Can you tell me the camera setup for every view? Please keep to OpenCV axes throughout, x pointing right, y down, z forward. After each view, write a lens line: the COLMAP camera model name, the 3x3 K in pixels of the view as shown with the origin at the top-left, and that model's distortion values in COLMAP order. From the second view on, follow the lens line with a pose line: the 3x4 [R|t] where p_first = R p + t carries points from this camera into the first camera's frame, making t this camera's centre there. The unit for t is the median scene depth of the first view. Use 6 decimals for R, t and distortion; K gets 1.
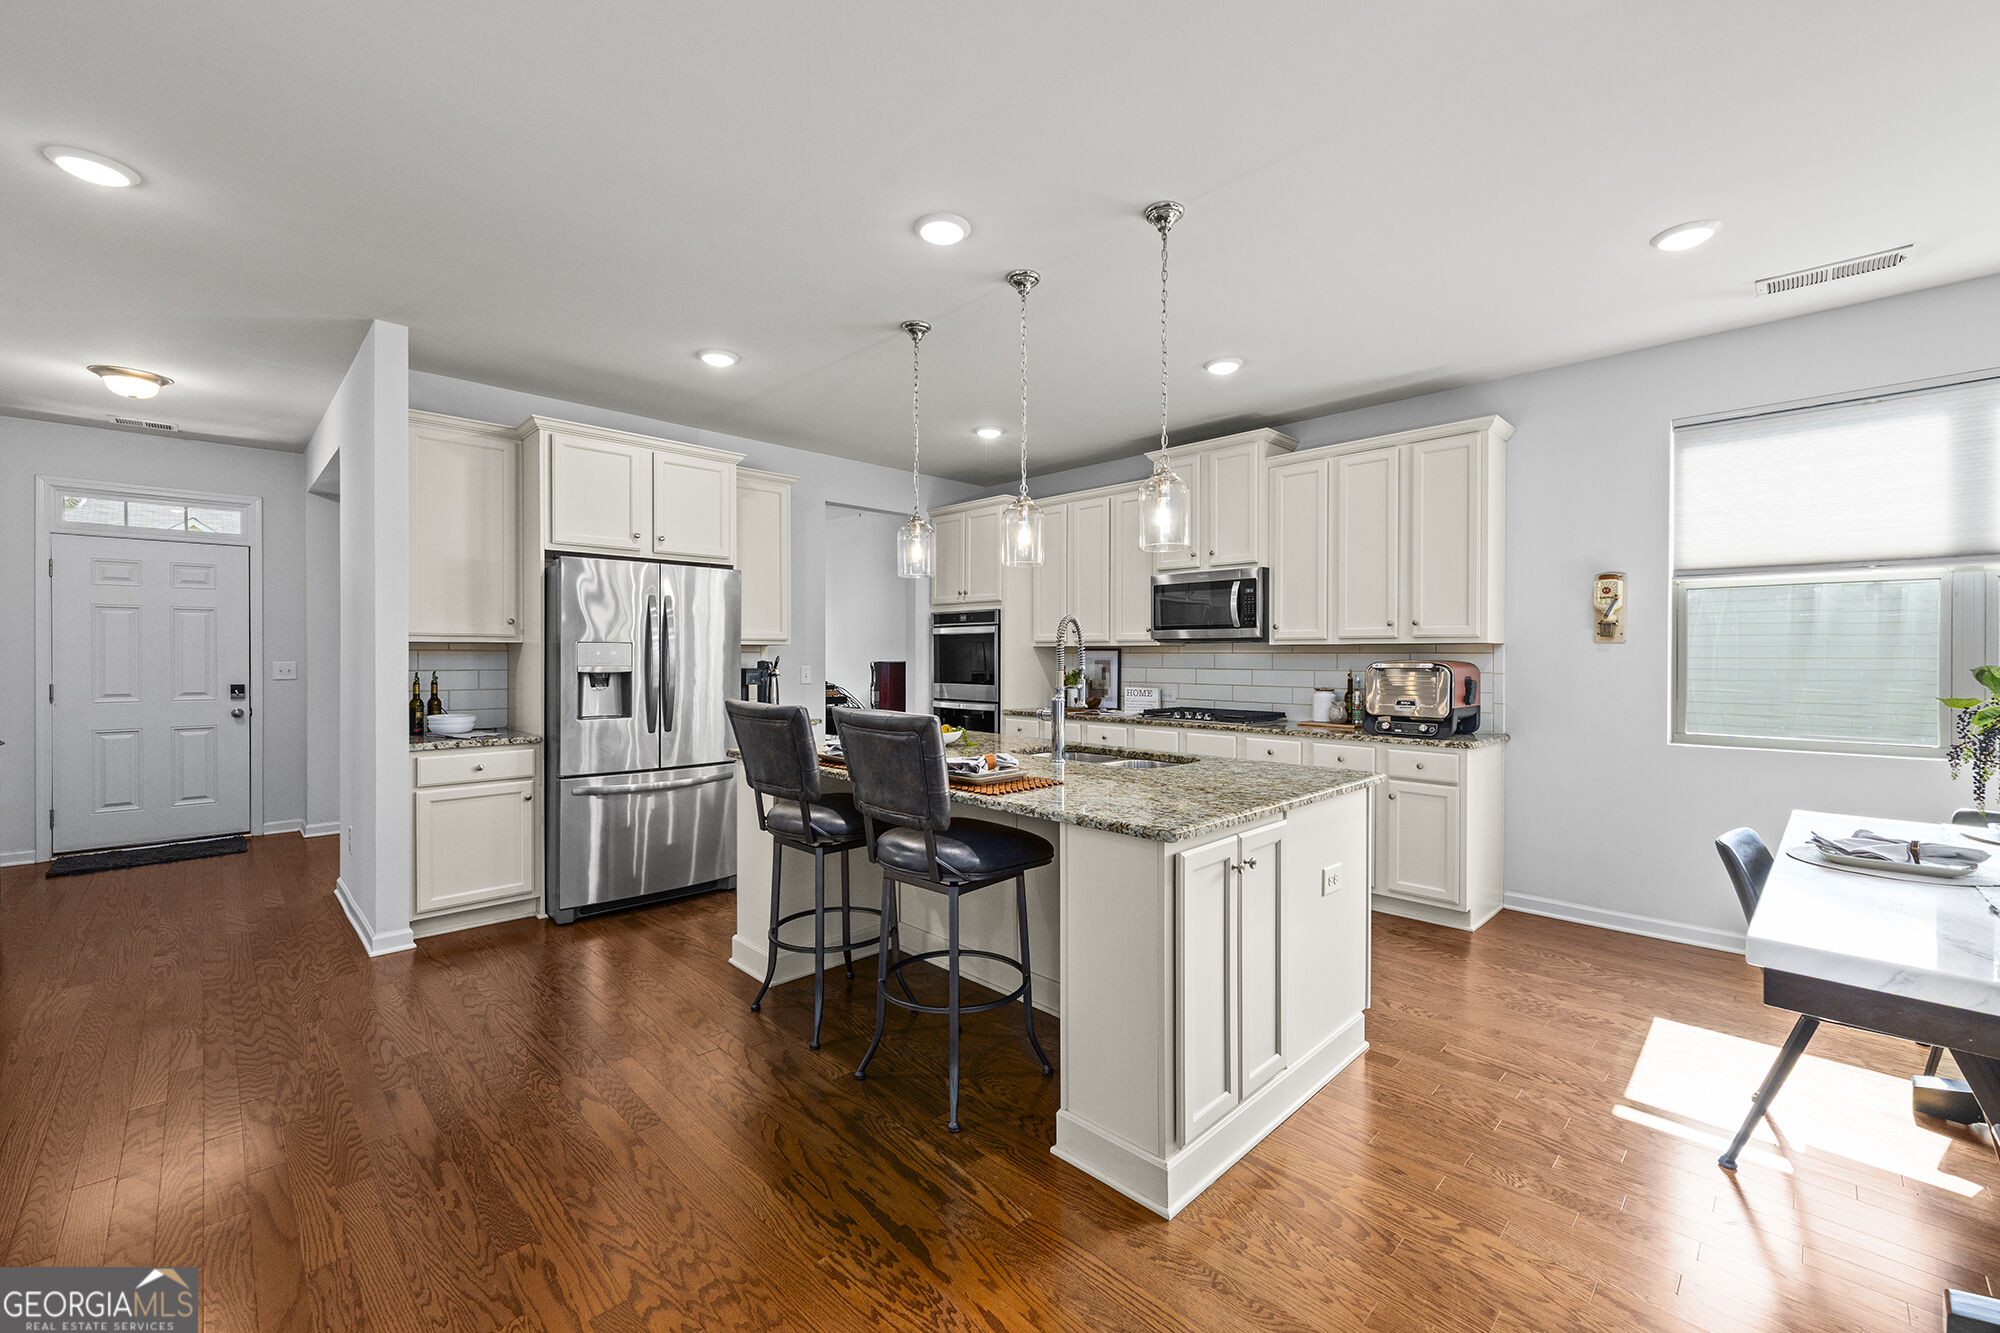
lens RADIAL K [[810.7, 0, 989.4], [0, 810.7, 665.8], [0, 0, 1]] dist [-0.000534, 0.000610]
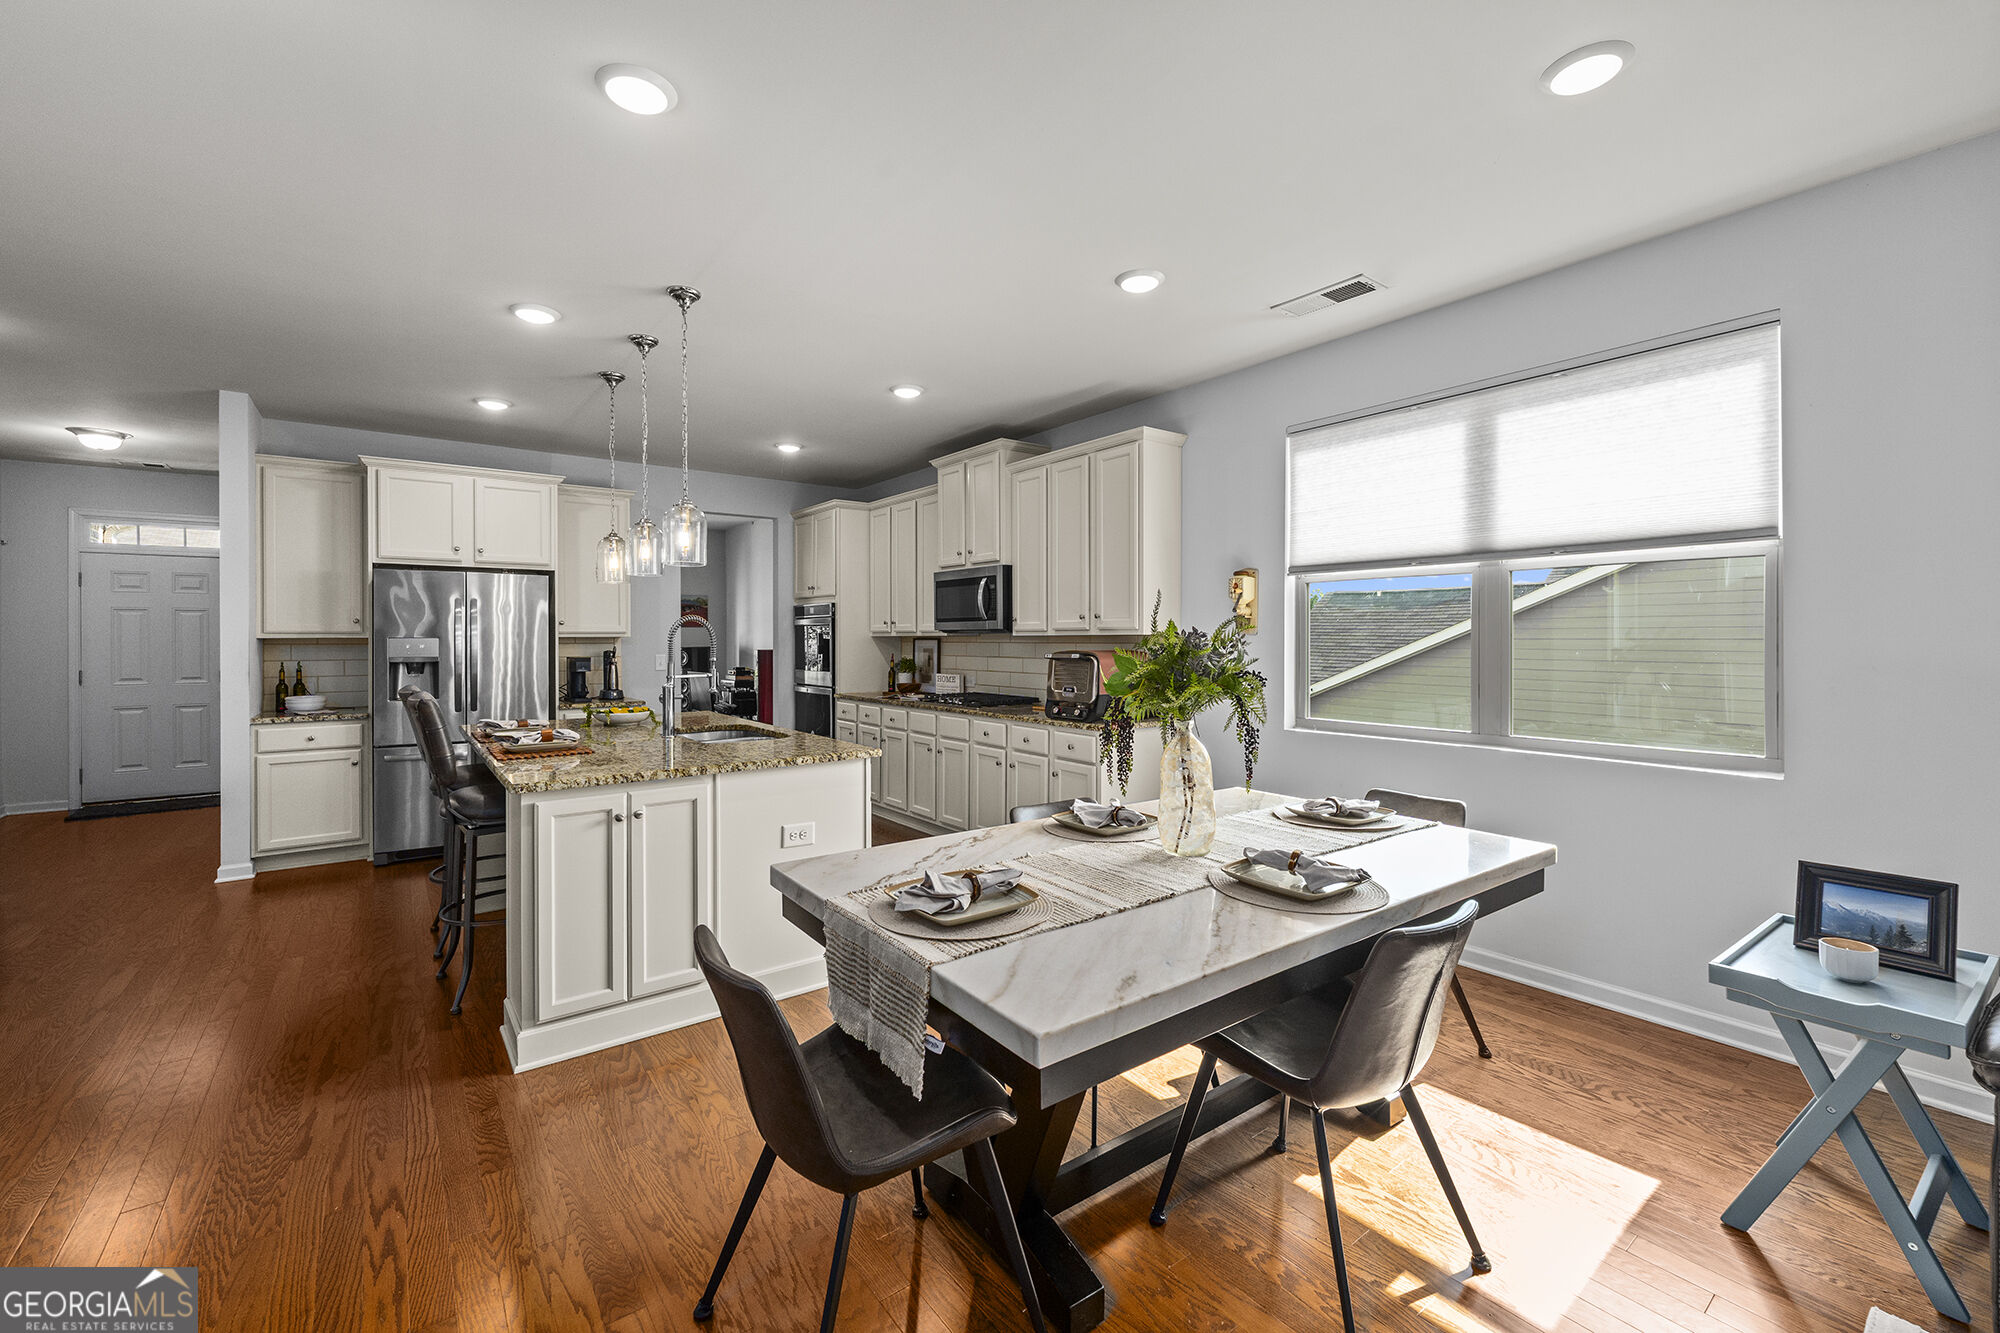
lens RADIAL K [[810.7, 0, 992.5], [0, 810.7, 652.3], [0, 0, 1]] dist [-0.000534, 0.000610]
pose [[0.991860, -0.002177, -0.127315, 0.505252], [0.002764, 0.999986, 0.004428, -0.009157], [0.127304, -0.004743, 0.991852, -0.099936]]
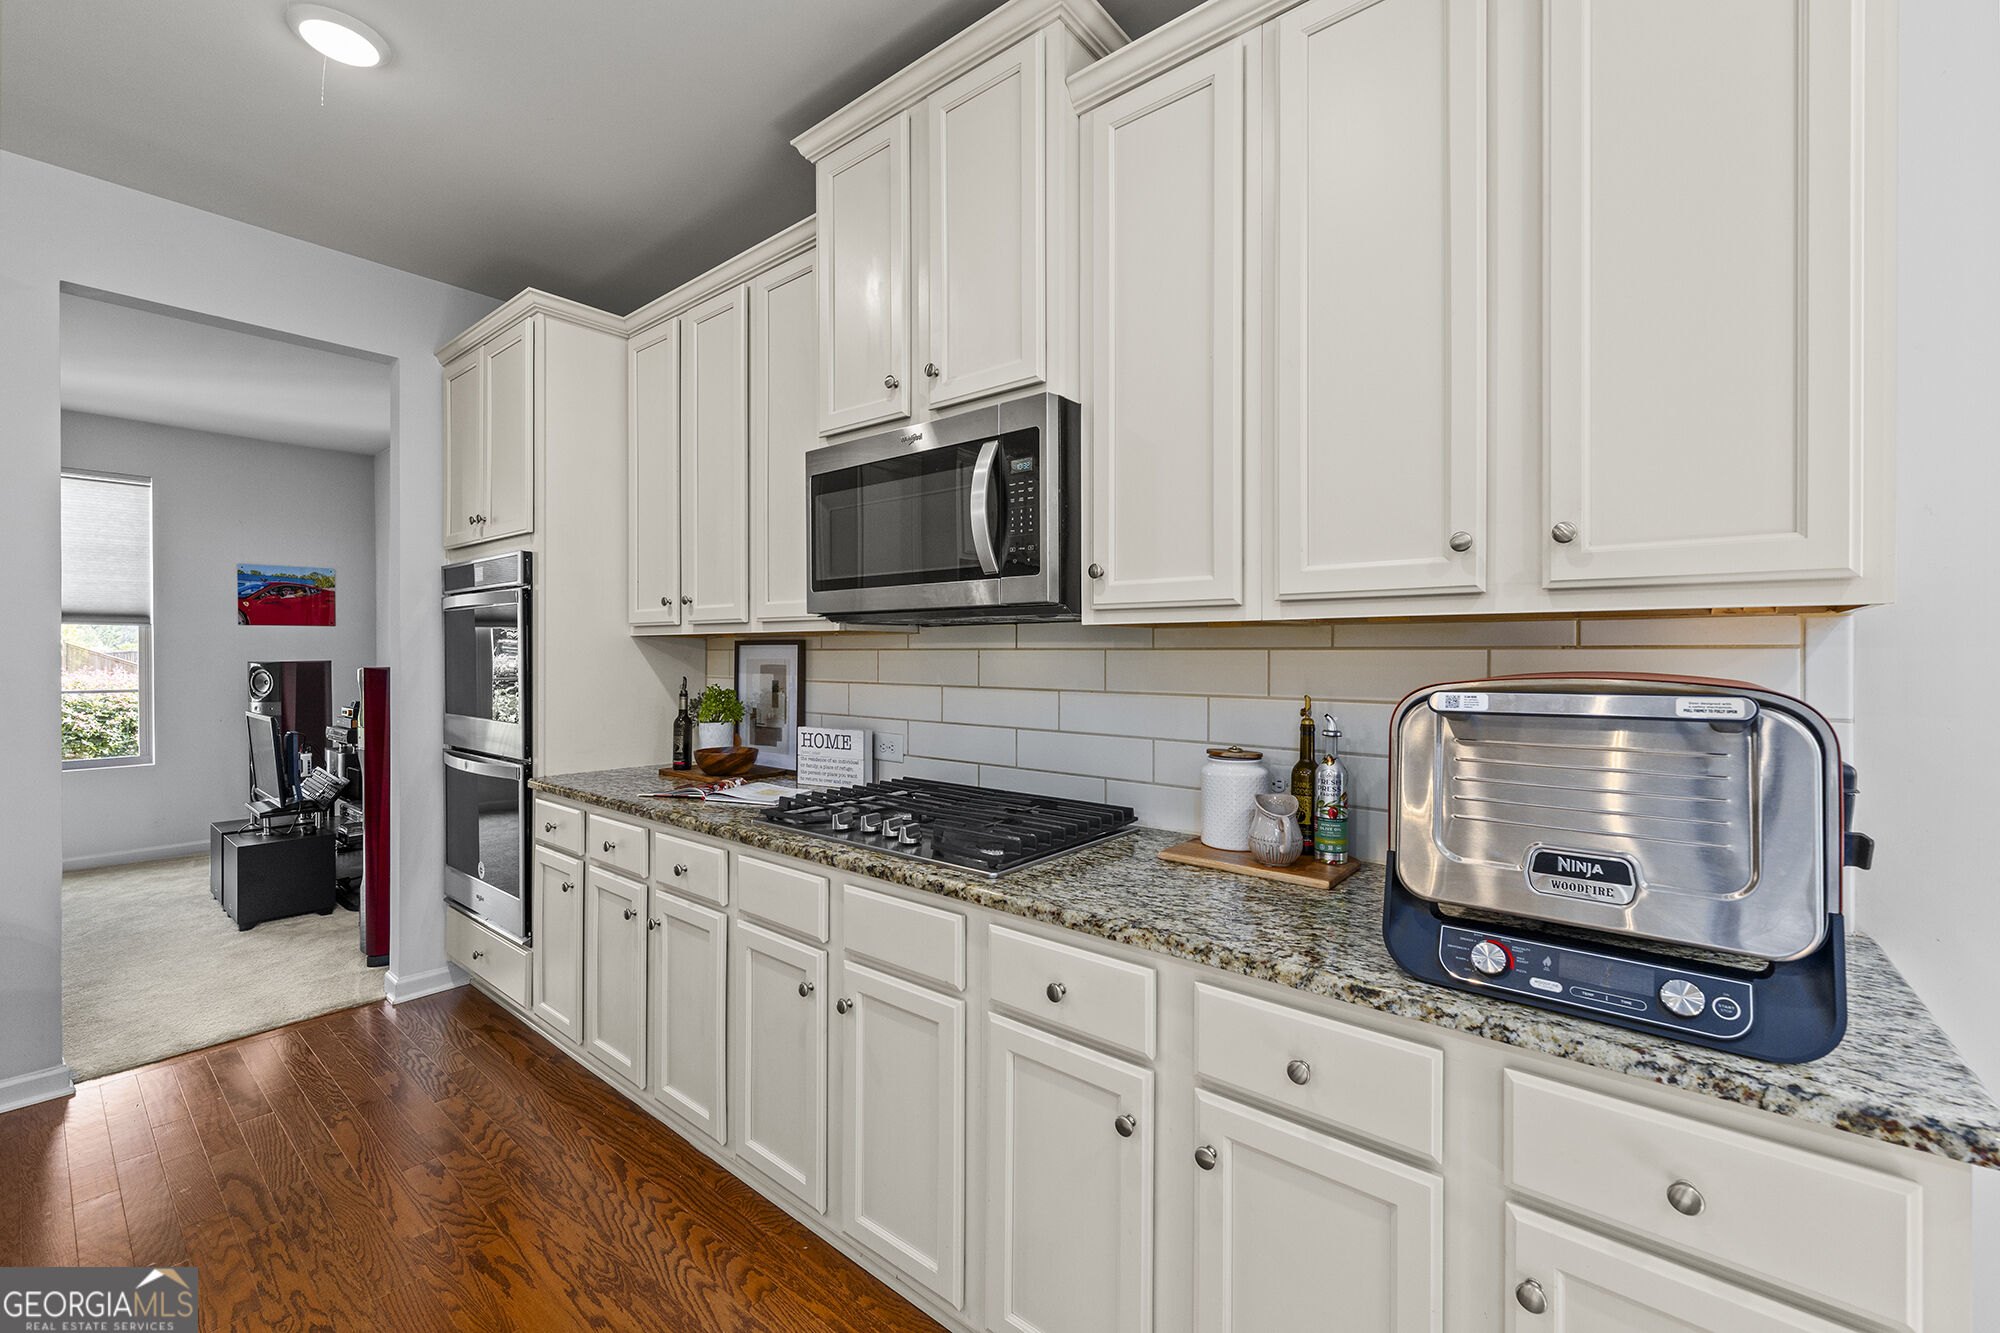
lens RADIAL K [[810.7, 0, 996.5], [0, 810.7, 661.9], [0, 0, 1]] dist [-0.000534, 0.000610]
pose [[0.994003, -0.002859, 0.109320, 0.299045], [0.003107, 0.999993, -0.002099, -0.010390], [-0.109313, 0.002427, 0.994004, 0.726746]]
